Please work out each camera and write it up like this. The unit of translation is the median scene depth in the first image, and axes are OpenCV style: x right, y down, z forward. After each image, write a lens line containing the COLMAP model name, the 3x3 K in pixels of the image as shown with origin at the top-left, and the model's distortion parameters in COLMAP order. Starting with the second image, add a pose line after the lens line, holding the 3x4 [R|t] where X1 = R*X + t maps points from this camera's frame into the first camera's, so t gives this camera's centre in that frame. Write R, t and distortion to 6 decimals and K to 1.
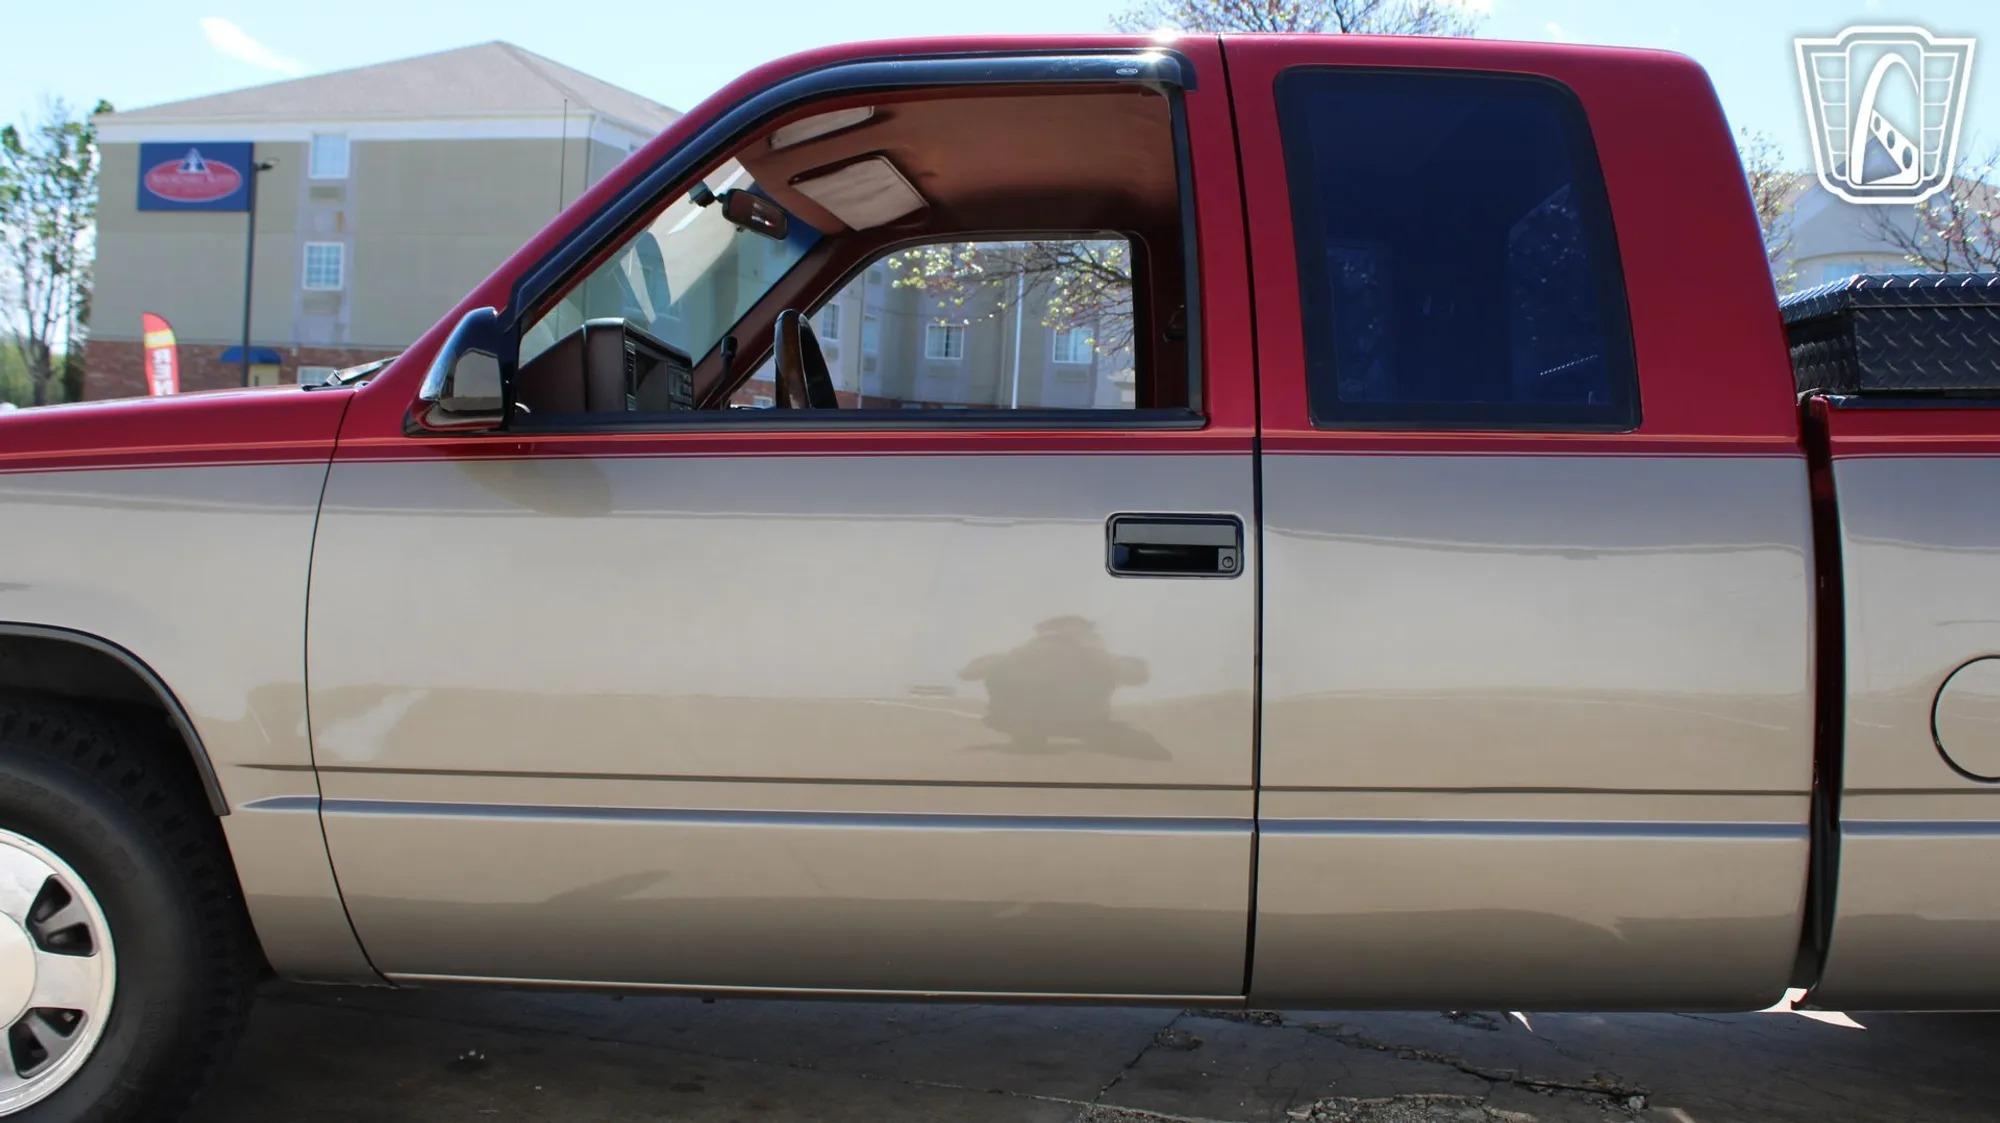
lens RADIAL K [[1951.3, 0, 1000.0], [0, 1951.3, 561.5], [0, 0, 1]] dist [-0.084493, 0.029827]
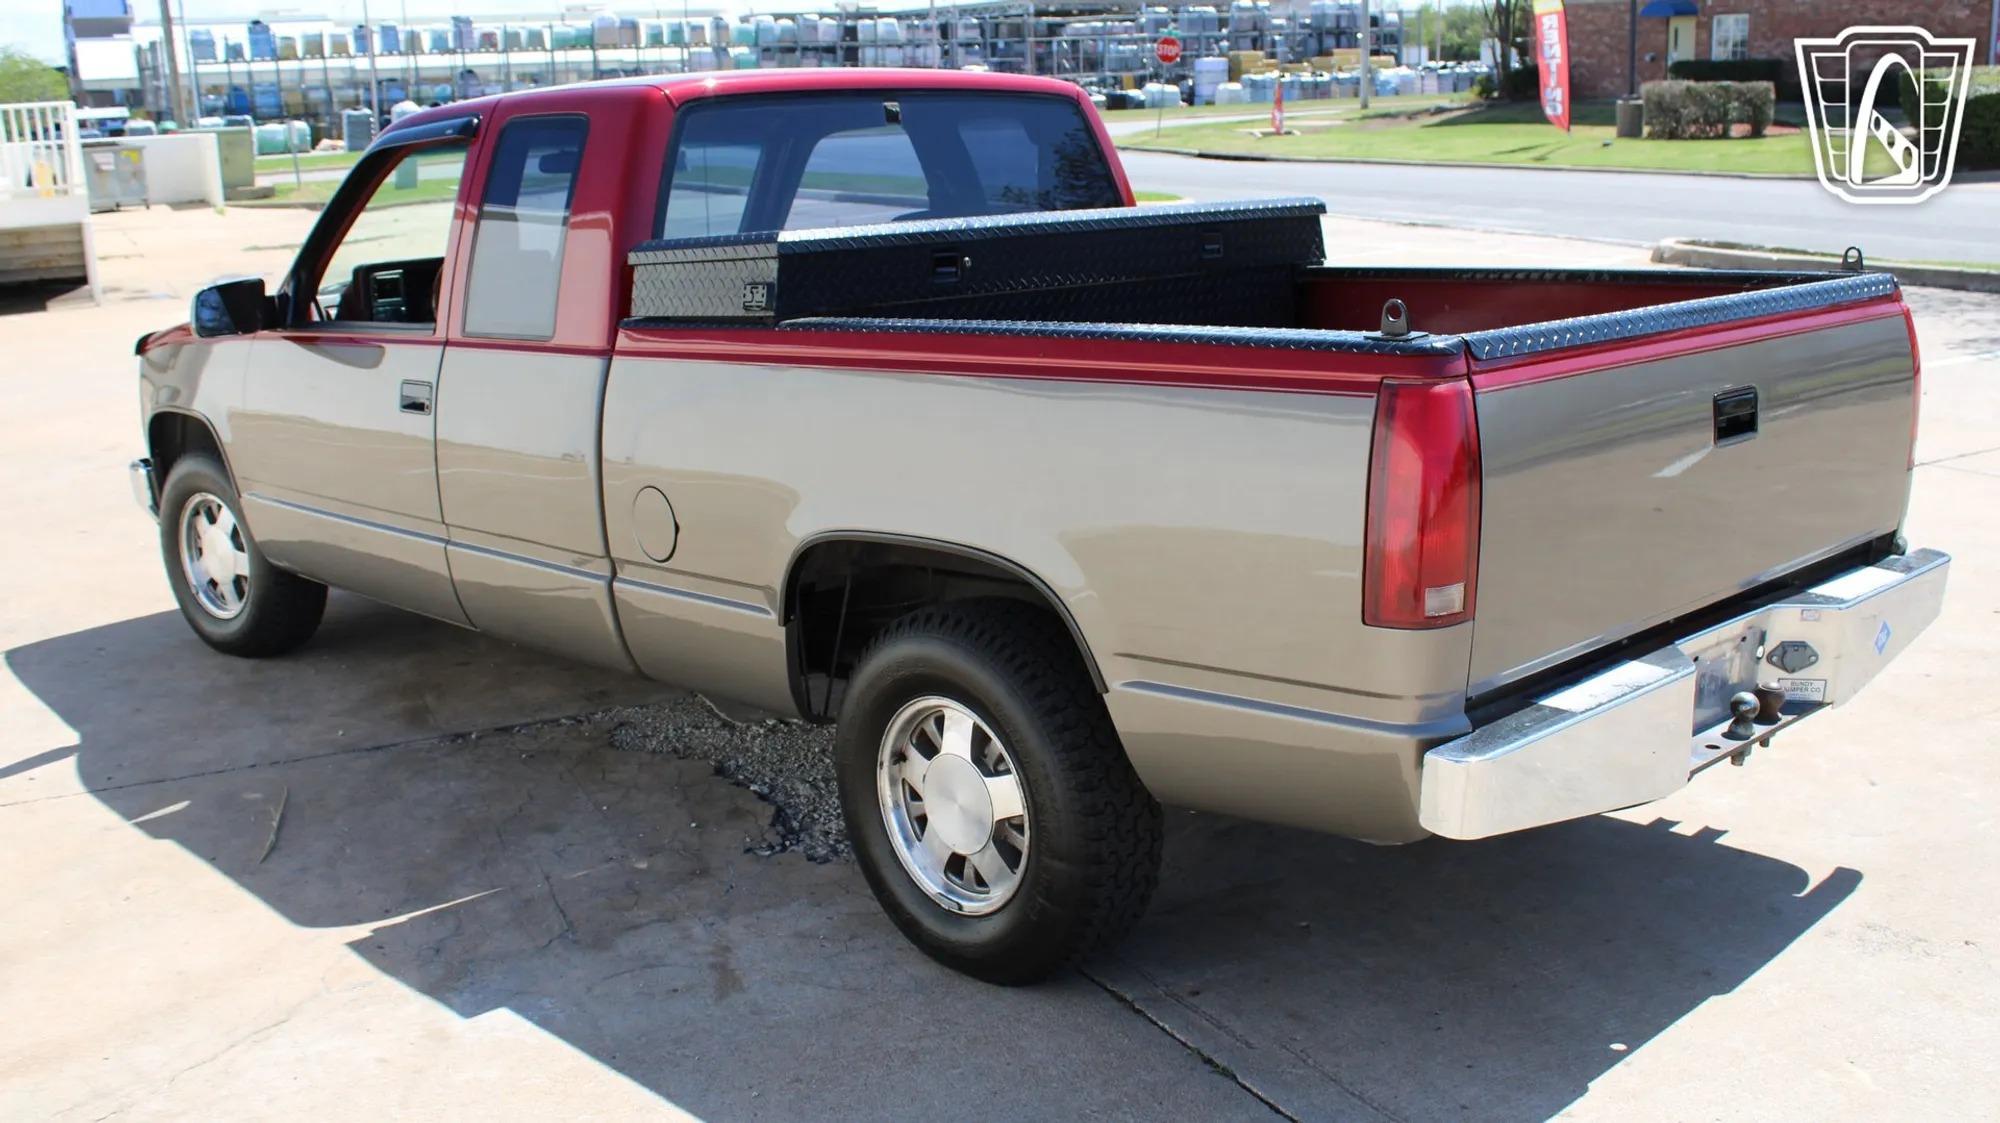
lens RADIAL K [[1951.3, 0, 1000.0], [0, 1951.3, 561.5], [0, 0, 1]] dist [-0.084493, 0.029827]
pose [[0.699169, 0.101962, -0.707649, 0.151662], [0.041494, 0.982323, 0.182535, -0.014104], [0.713752, -0.156986, 0.682579, 0.005885]]
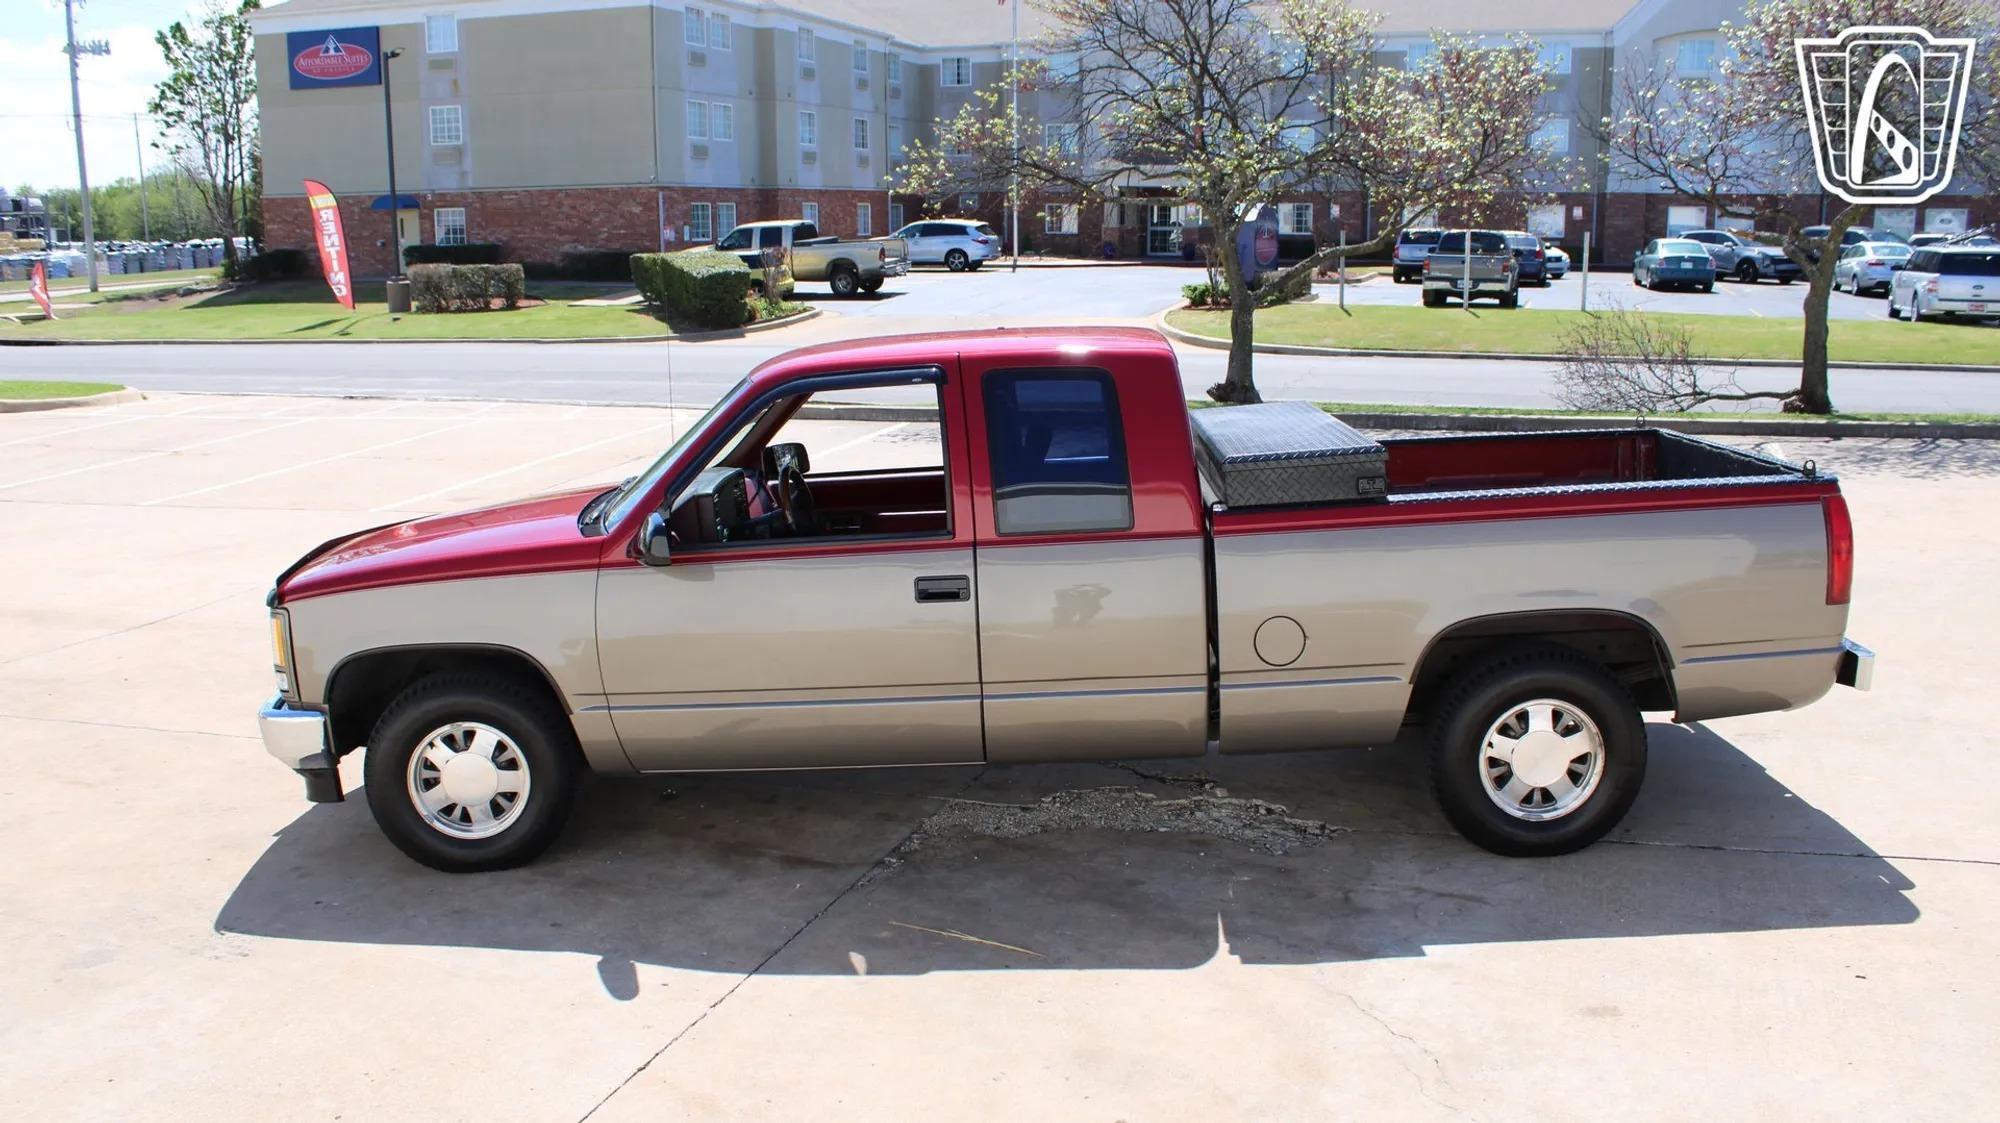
lens RADIAL K [[1707.2, 0, 1011.3], [0, 1707.2, 568.3], [0, 0, 1]] dist [-0.137230, 0.103161]
pose [[0.998131, -0.056184, -0.024049, 0.018630], [0.059423, 0.984149, 0.167090, -0.031526], [0.014280, -0.168207, 0.985648, -0.091161]]
